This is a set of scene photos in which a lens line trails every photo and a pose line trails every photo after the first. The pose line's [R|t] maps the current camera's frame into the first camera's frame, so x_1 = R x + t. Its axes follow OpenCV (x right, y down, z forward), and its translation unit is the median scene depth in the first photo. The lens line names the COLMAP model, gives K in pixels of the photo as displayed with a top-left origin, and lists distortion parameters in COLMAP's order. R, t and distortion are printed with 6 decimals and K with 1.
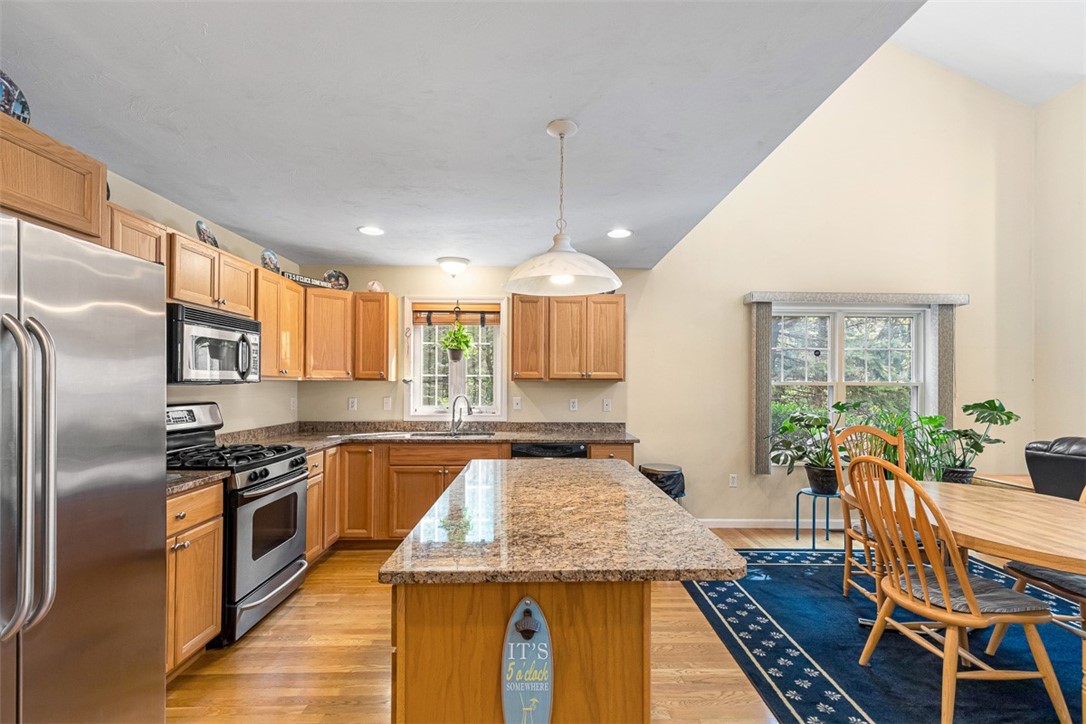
lens RADIAL K [[491.8, 0, 544.8], [0, 491.8, 376.6], [0, 0, 1]] dist [0.005531, 0.000372]
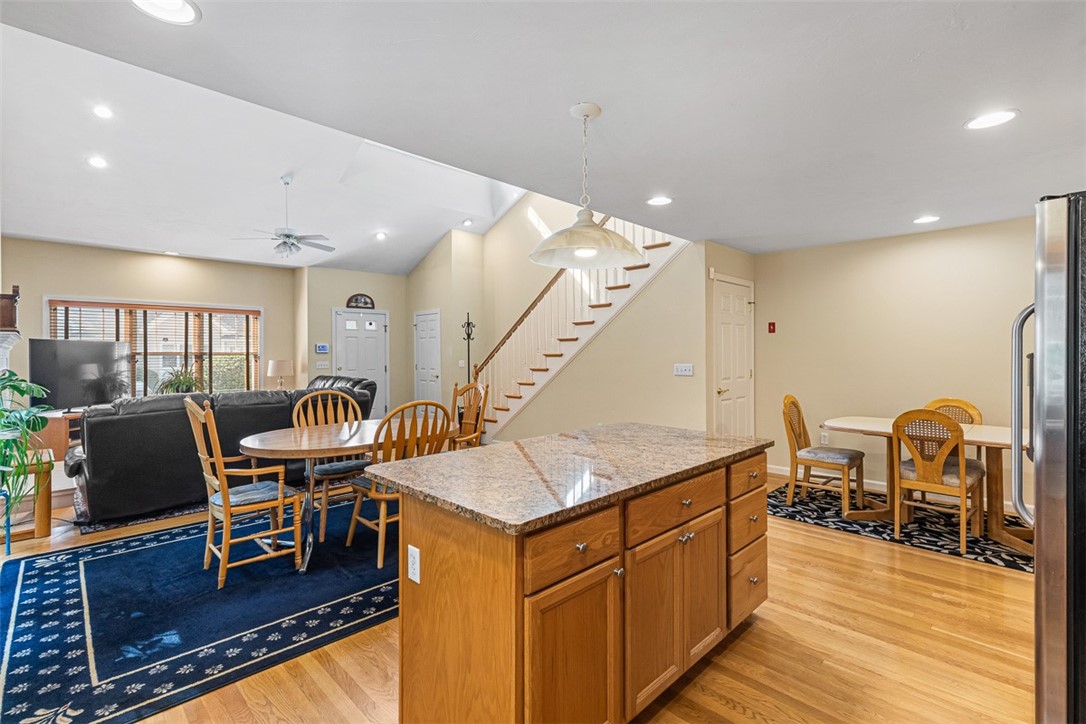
lens RADIAL K [[497.4, 0, 546.7], [0, 497.4, 355.2], [0, 0, 1]] dist [0.003017, 0.000211]
pose [[-0.693747, -0.005634, 0.720196, -0.328277], [-0.010046, 0.999948, -0.001855, 0.012914], [-0.720148, -0.008522, -0.693768, 0.877864]]
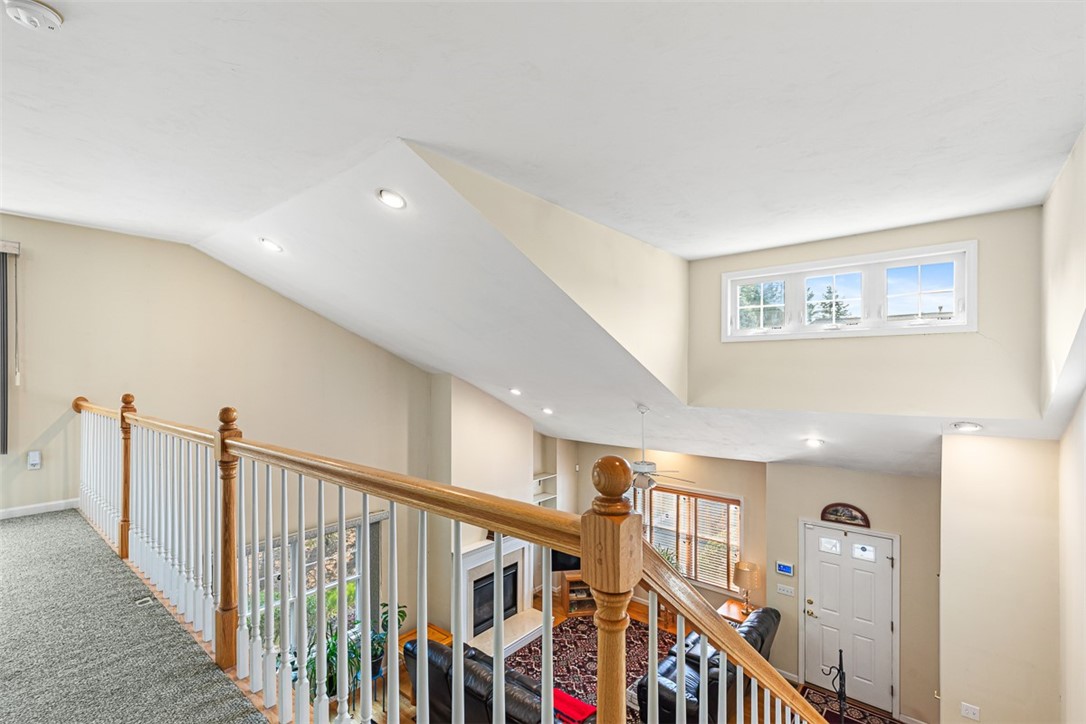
lens RADIAL K [[491.8, 0, 544.8], [0, 491.8, 376.6], [0, 0, 1]] dist [0.005531, 0.000372]
pose [[0.656876, -0.015860, 0.753832, 0.097522], [-0.004325, 0.999683, 0.024801, -0.634244], [-0.753986, -0.019551, 0.656599, -0.280946]]
